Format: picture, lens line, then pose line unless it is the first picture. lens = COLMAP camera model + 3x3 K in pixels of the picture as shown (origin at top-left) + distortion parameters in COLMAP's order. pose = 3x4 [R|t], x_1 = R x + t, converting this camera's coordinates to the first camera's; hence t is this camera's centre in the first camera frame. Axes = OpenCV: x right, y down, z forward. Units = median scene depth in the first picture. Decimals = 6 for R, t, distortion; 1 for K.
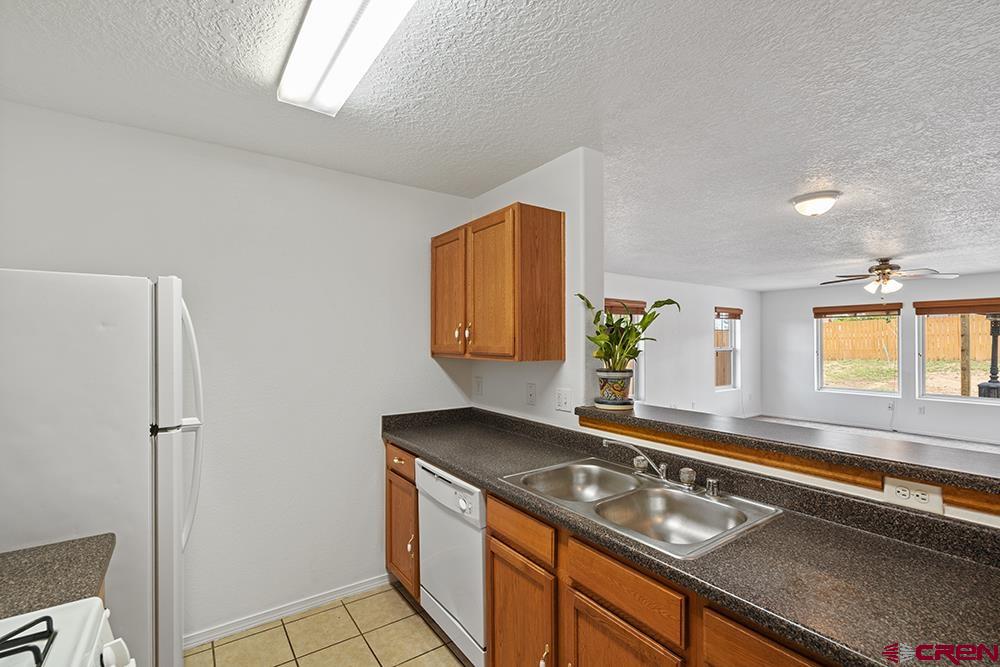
lens RADIAL K [[450.4, 0, 500.0], [0, 450.4, 333.5], [0, 0, 1]] dist [0.001417, 0.000348]
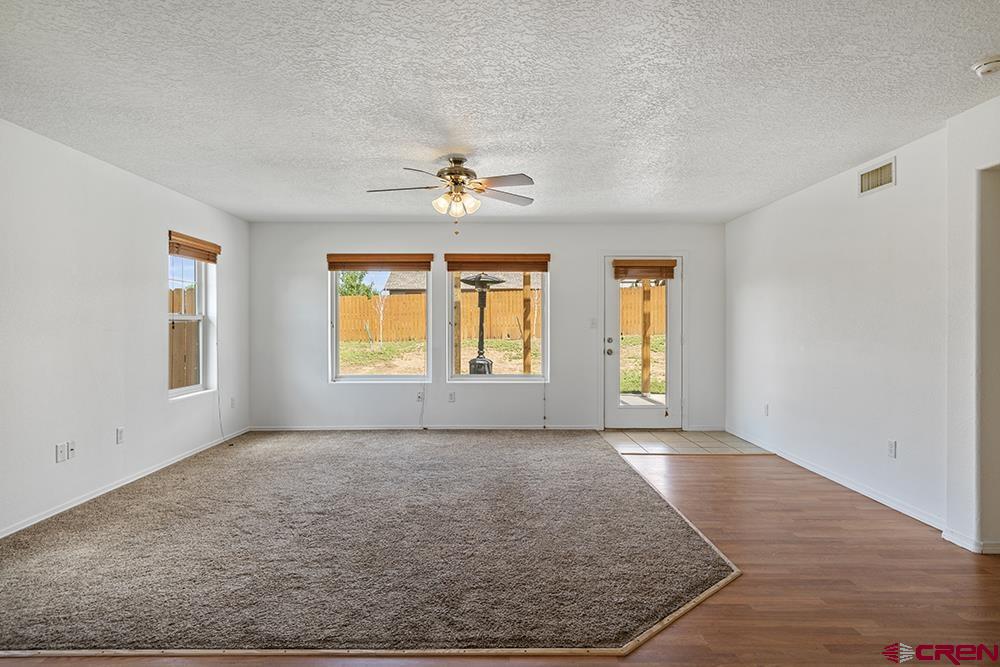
lens RADIAL K [[576.1, 0, 500.0], [0, 576.1, 333.5], [0, 0, 1]] dist [-0.003483, -0.000393]
pose [[0.569626, -0.009686, 0.821847, 0.157765], [-0.015147, 0.999637, 0.022280, 0.033915], [-0.821765, -0.025140, 0.569272, 0.325349]]
